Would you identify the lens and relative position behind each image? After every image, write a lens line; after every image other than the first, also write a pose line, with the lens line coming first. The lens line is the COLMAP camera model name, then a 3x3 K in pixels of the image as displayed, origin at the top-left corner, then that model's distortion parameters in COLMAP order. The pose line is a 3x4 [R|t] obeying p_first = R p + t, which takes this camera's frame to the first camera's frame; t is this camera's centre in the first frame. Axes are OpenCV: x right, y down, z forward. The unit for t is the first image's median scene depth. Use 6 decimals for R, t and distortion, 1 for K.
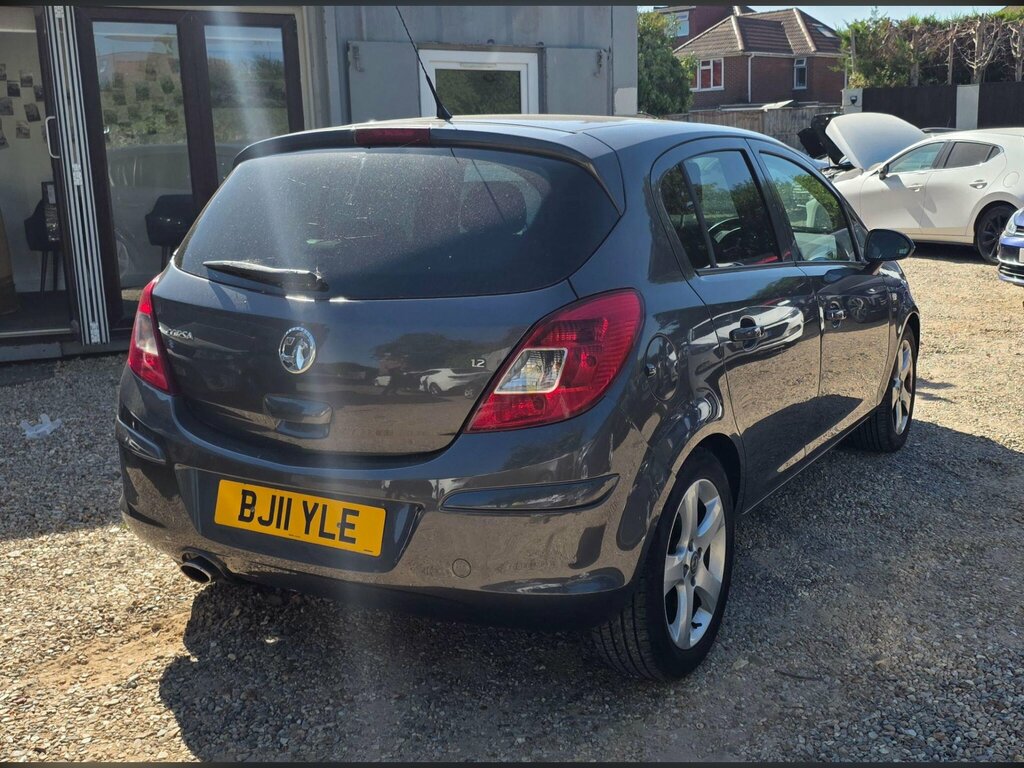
lens RADIAL K [[1079.1, 0, 511.8], [0, 1079.1, 396.0], [0, 0, 1]] dist [0.131069, -0.224770]
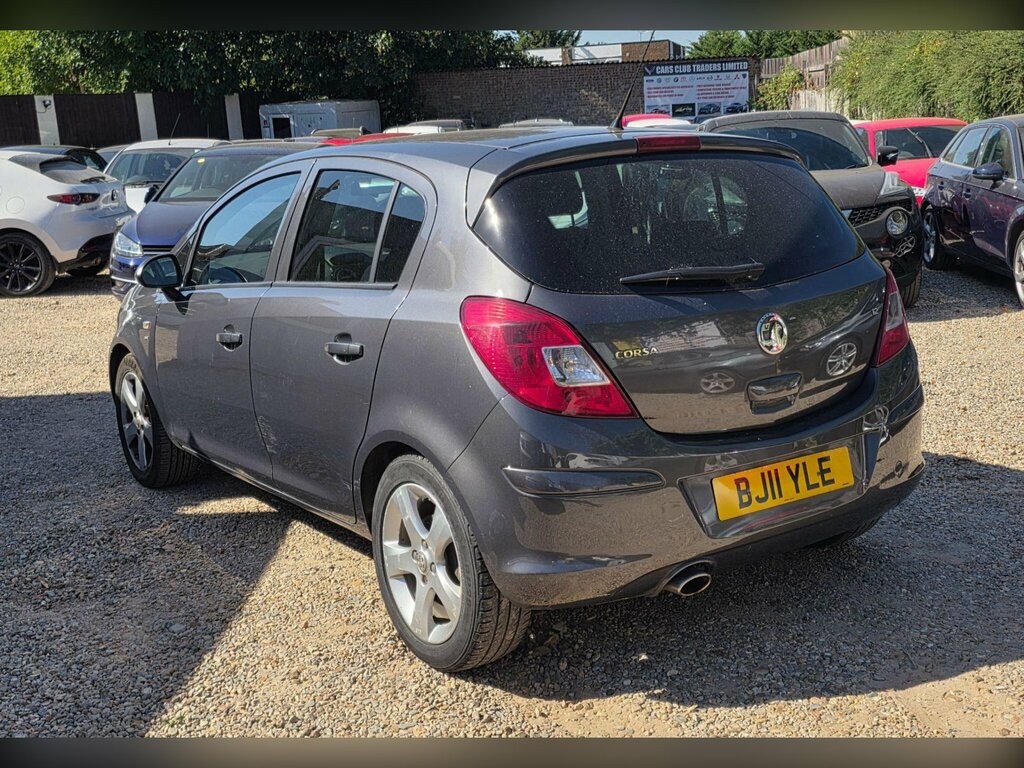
lens RADIAL K [[1246.4, 0, 512.0], [0, 1246.4, 384.0], [0, 0, 1]] dist [0.151129, -0.322062]
pose [[0.433453, -0.180489, 0.882917, -1.258390], [0.232982, 0.968874, 0.083682, -0.139490], [-0.870539, 0.169432, 0.462012, 0.554485]]
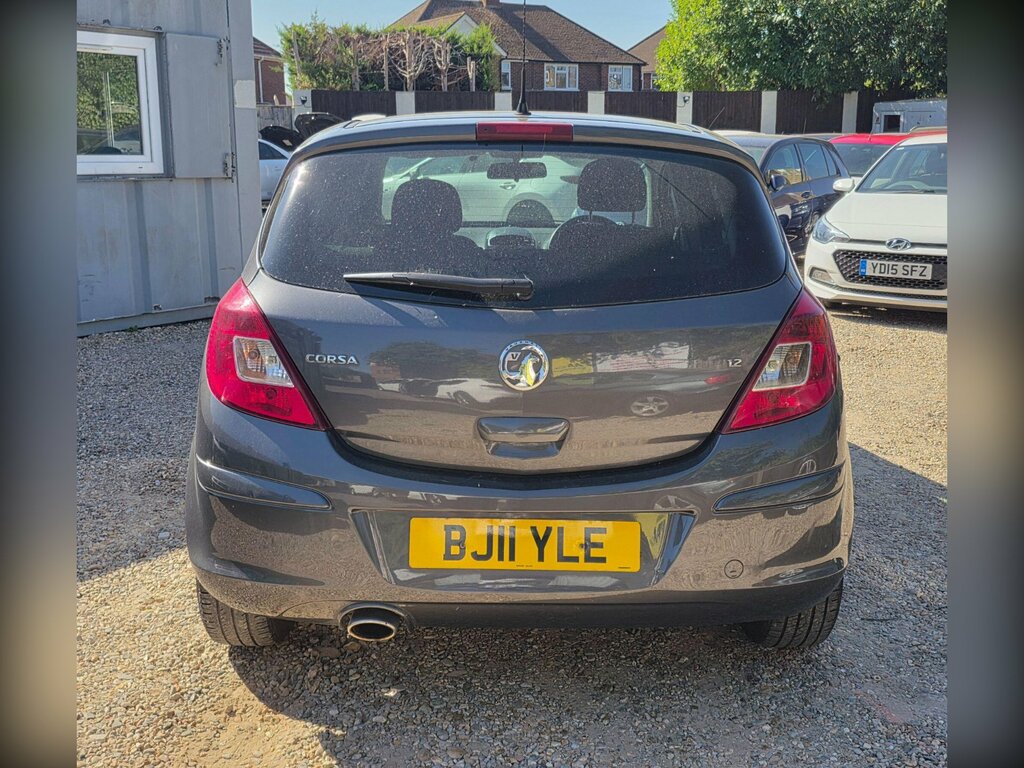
lens RADIAL K [[1058.8, 0, 512.0], [0, 1058.8, 384.0], [0, 0, 1]] dist [0.165298, -0.335743]
pose [[0.882159, -0.085505, 0.463125, -0.538487], [0.087137, 0.996035, 0.017914, -0.037083], [-0.462820, 0.024552, 0.886112, 0.175307]]
